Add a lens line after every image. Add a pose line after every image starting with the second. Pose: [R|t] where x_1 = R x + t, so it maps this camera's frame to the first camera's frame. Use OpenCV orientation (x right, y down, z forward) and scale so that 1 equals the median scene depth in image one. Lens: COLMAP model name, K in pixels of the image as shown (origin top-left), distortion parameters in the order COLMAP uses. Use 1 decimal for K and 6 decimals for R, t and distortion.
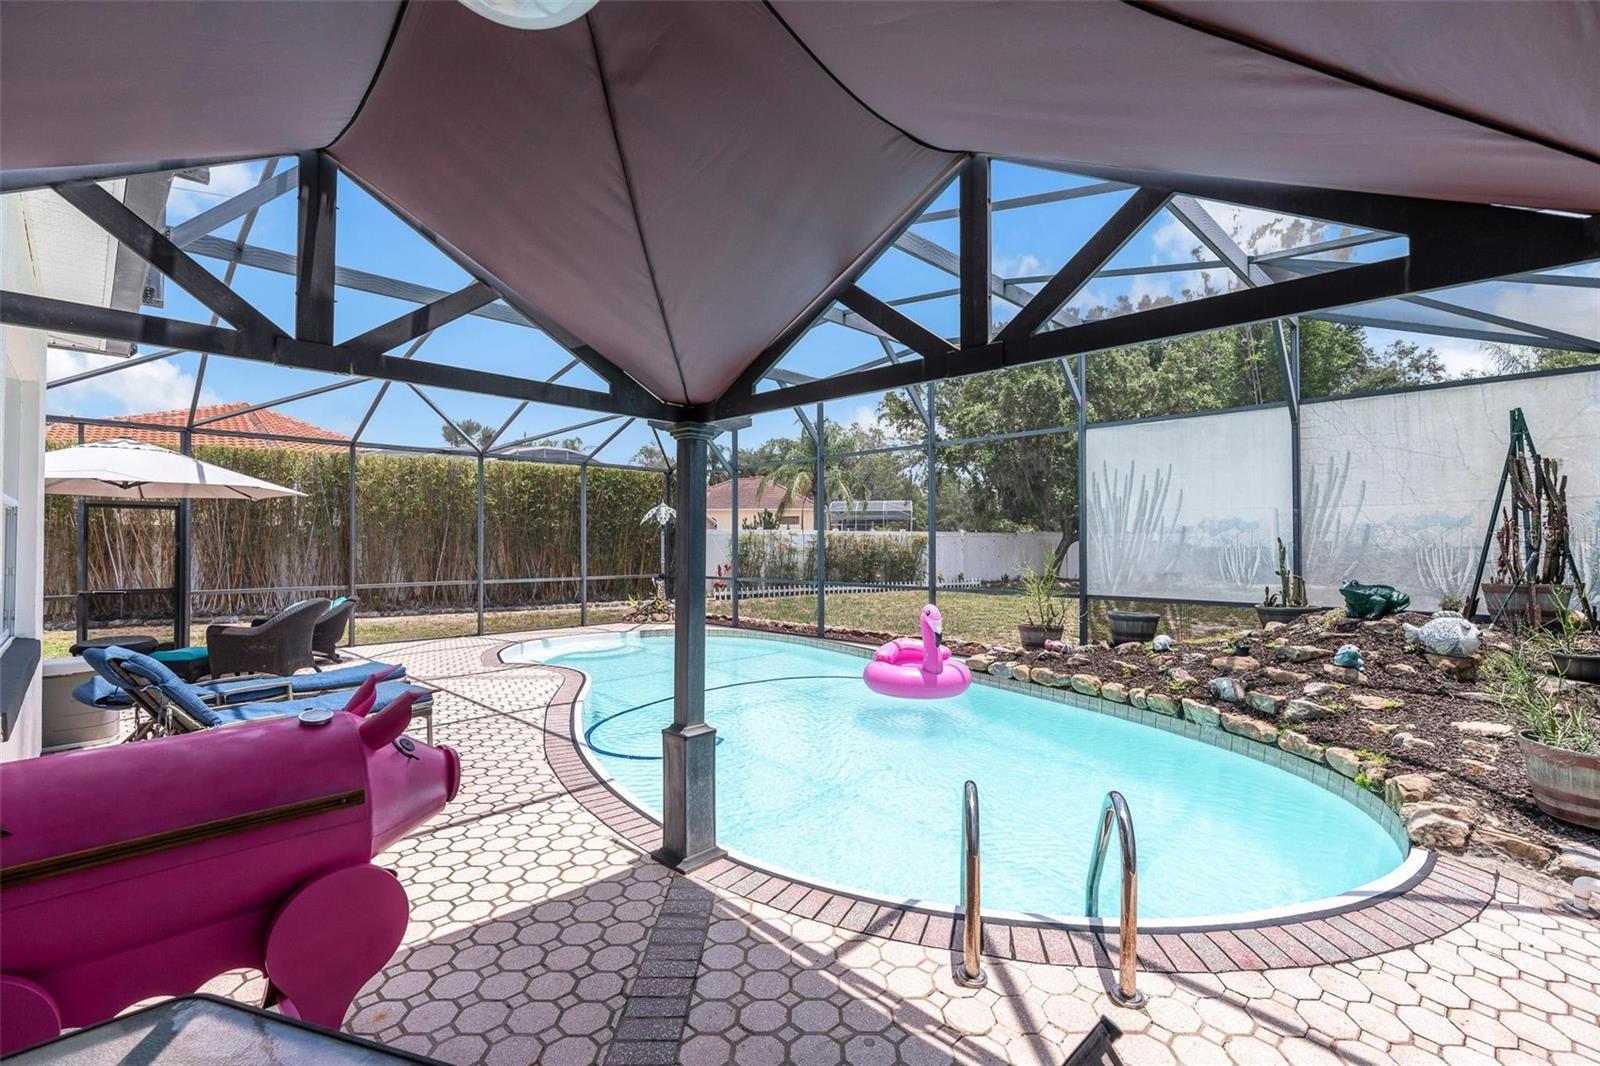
lens RADIAL K [[788.9, 0, 797.1], [0, 788.9, 534.6], [0, 0, 1]] dist [-0.005752, 0.001109]
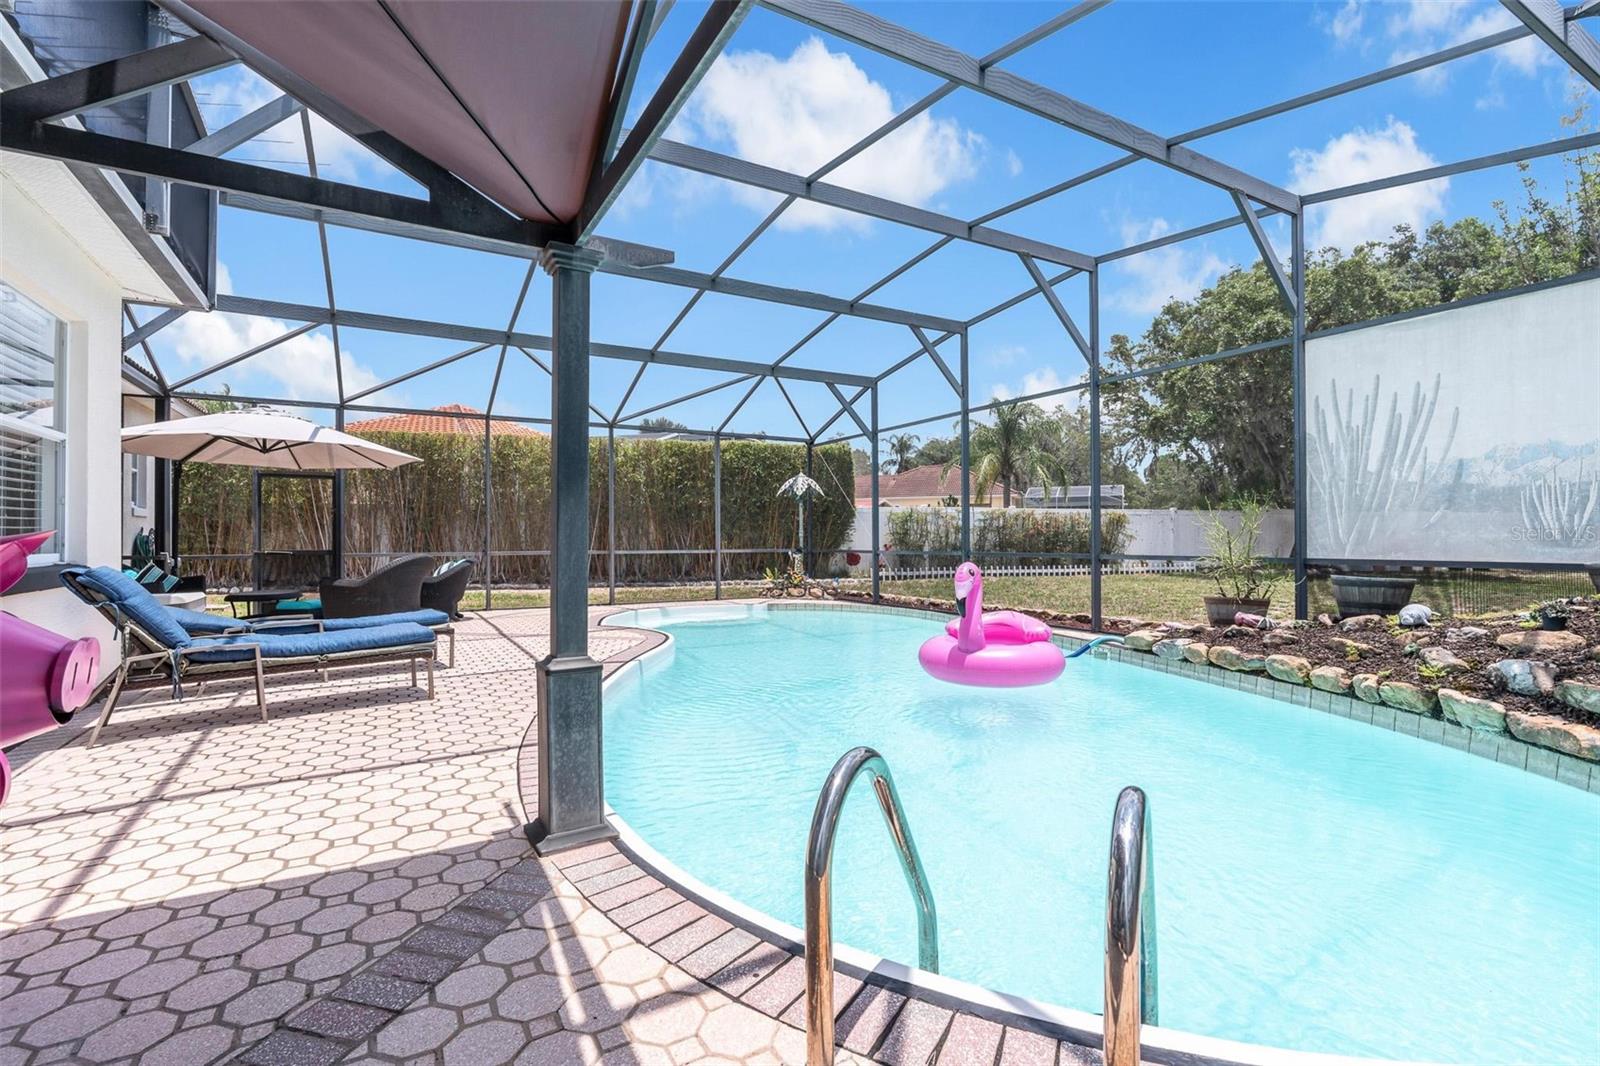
lens RADIAL K [[747.8, 0, 795.3], [0, 747.8, 556.9], [0, 0, 1]] dist [-0.004677, 0.001546]
pose [[0.952189, -0.008140, -0.305401, 0.144693], [0.012889, 0.999825, 0.013539, 0.071756], [0.305238, -0.016828, 0.952128, 0.203467]]
